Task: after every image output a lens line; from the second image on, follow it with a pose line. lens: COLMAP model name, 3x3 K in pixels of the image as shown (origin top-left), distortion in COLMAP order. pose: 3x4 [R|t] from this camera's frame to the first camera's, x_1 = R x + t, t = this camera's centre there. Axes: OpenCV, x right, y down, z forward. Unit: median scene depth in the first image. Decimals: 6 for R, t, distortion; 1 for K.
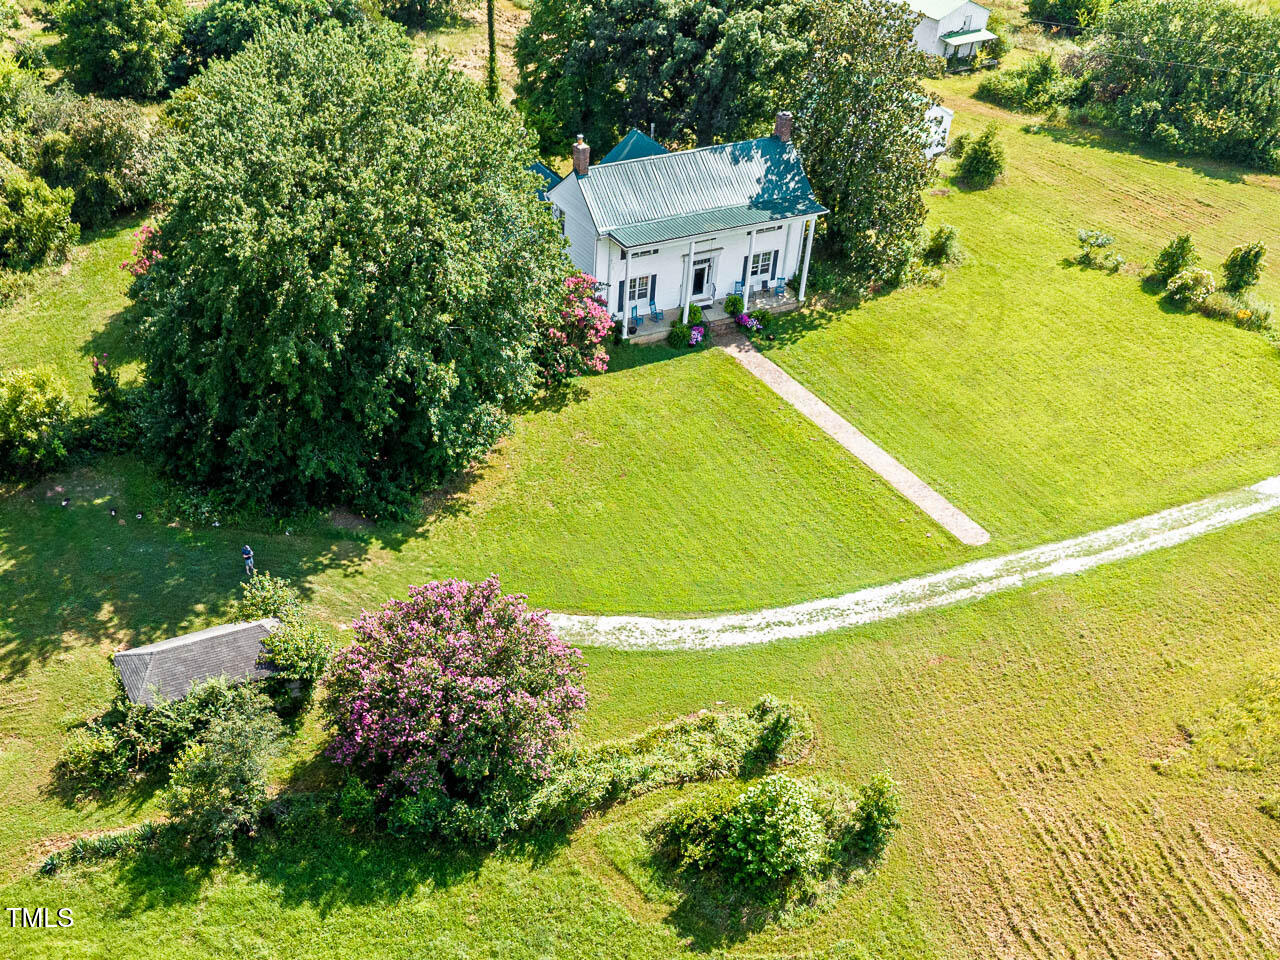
lens RADIAL K [[1754.3, 0, 640.0], [0, 1754.3, 480.0], [0, 0, 1]] dist [0.037072, 0.095591]
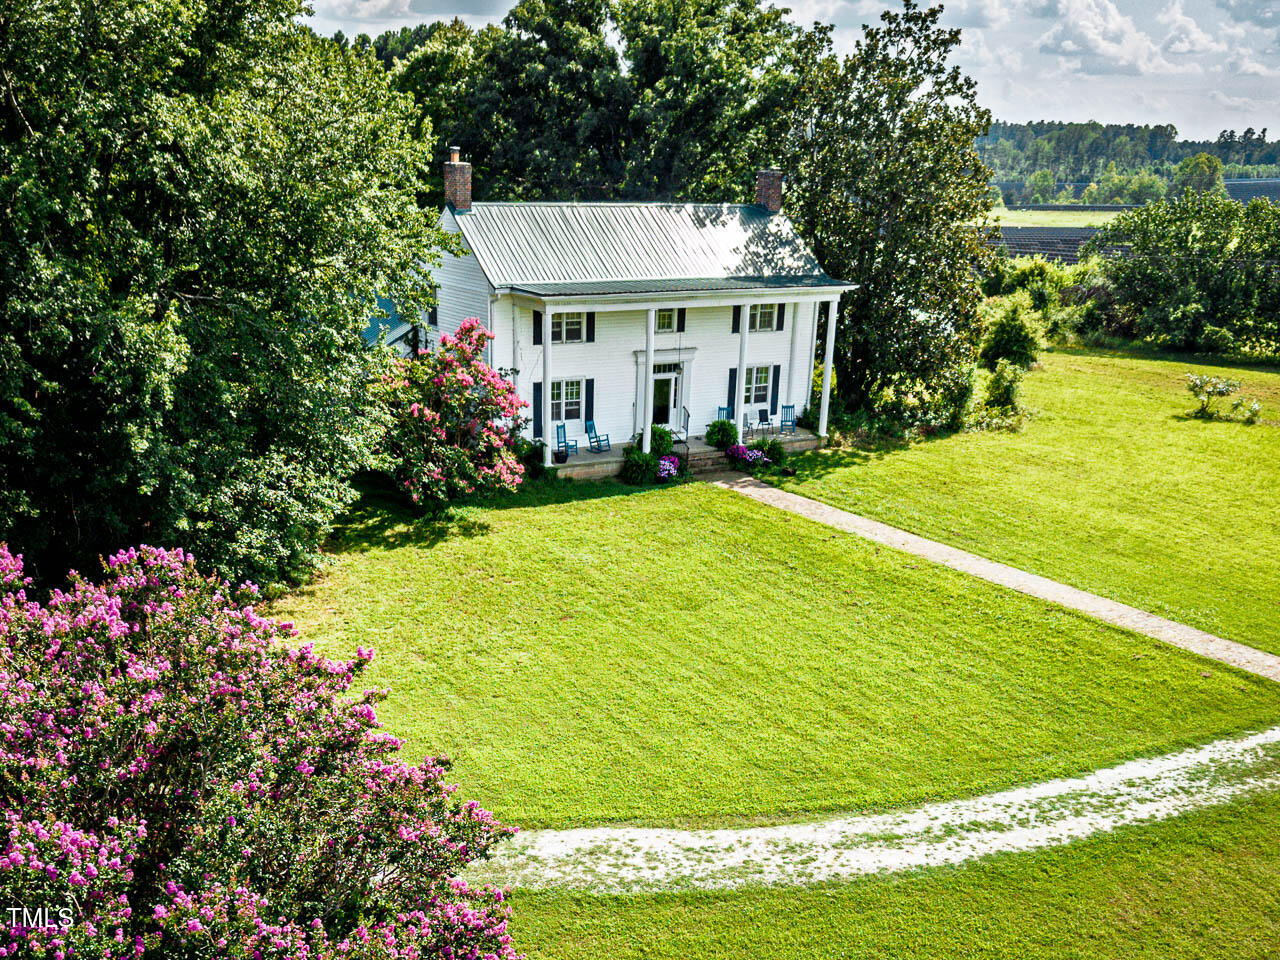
lens RADIAL K [[1754.3, 0, 640.0], [0, 1754.3, 480.0], [0, 0, 1]] dist [0.037072, 0.095591]
pose [[0.996083, -0.064797, 0.060161, -0.013636], [0.078351, 0.962174, -0.260926, 0.077235], [-0.040978, 0.264617, 0.963482, 0.427904]]
